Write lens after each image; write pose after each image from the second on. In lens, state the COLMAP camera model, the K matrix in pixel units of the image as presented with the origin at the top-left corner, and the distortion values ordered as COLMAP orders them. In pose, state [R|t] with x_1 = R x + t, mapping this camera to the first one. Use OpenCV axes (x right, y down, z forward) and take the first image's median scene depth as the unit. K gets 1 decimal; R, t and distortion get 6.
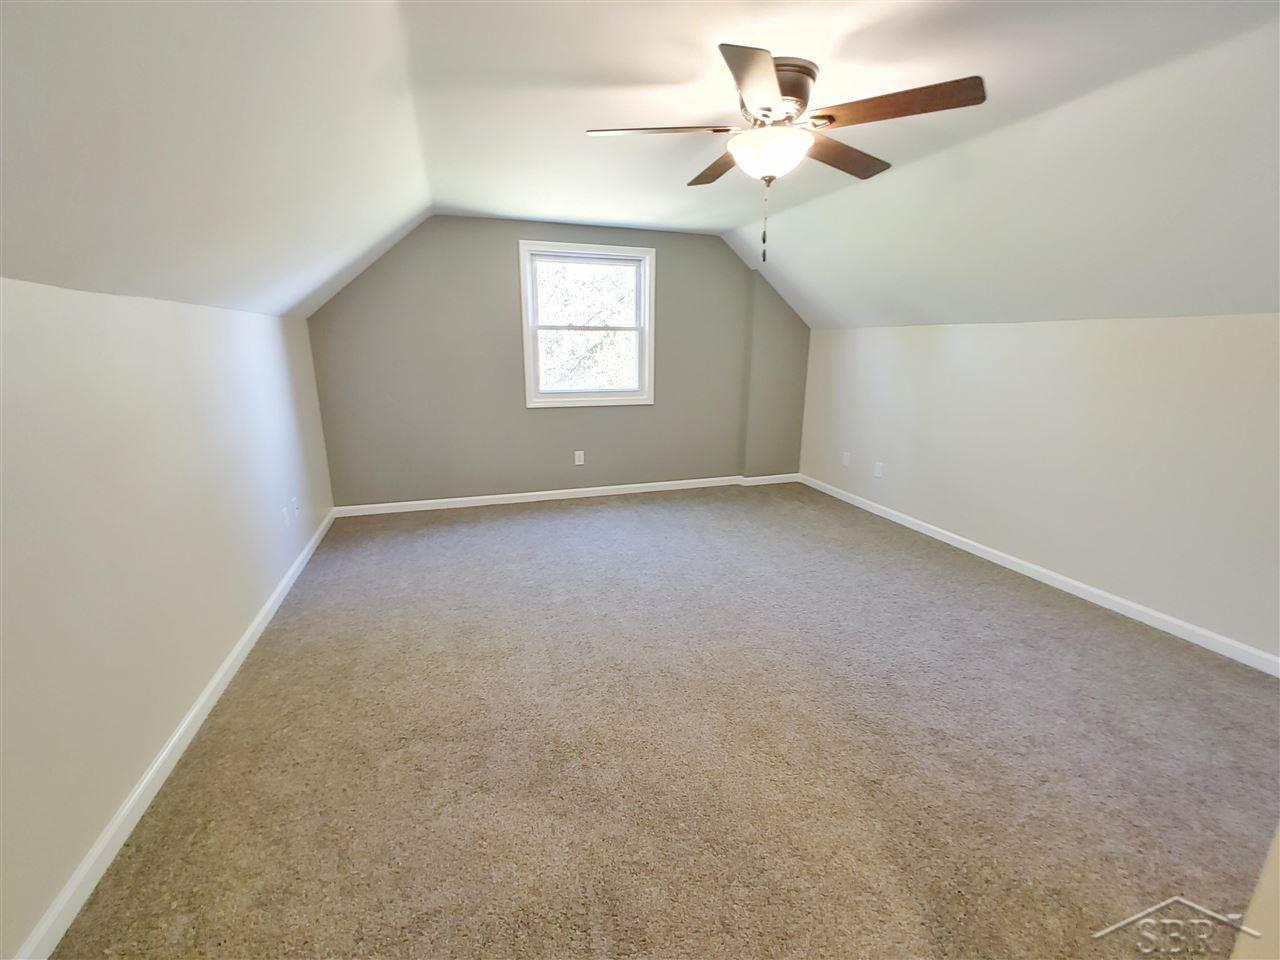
lens RADIAL K [[548.4, 0, 639.4], [0, 548.4, 484.5], [0, 0, 1]] dist [-0.001392, 0.001488]
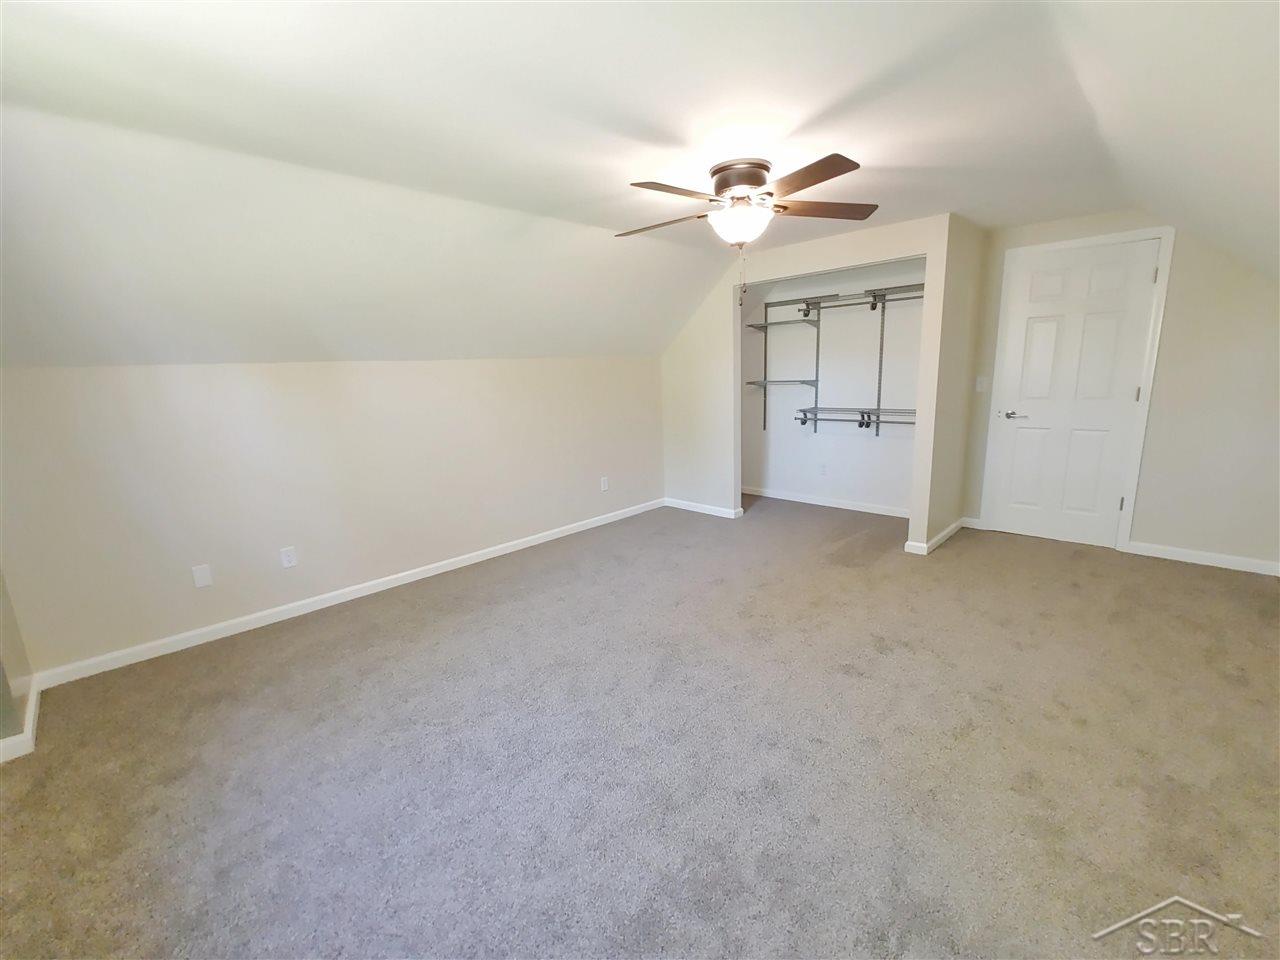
lens RADIAL K [[548.4, 0, 638.8], [0, 548.4, 477.2], [0, 0, 1]] dist [-0.001392, 0.001488]
pose [[-0.445586, -0.178956, 0.877171, -0.427873], [0.246242, 0.917524, 0.312274, -0.258079], [-0.860708, 0.355141, -0.364769, 0.892451]]
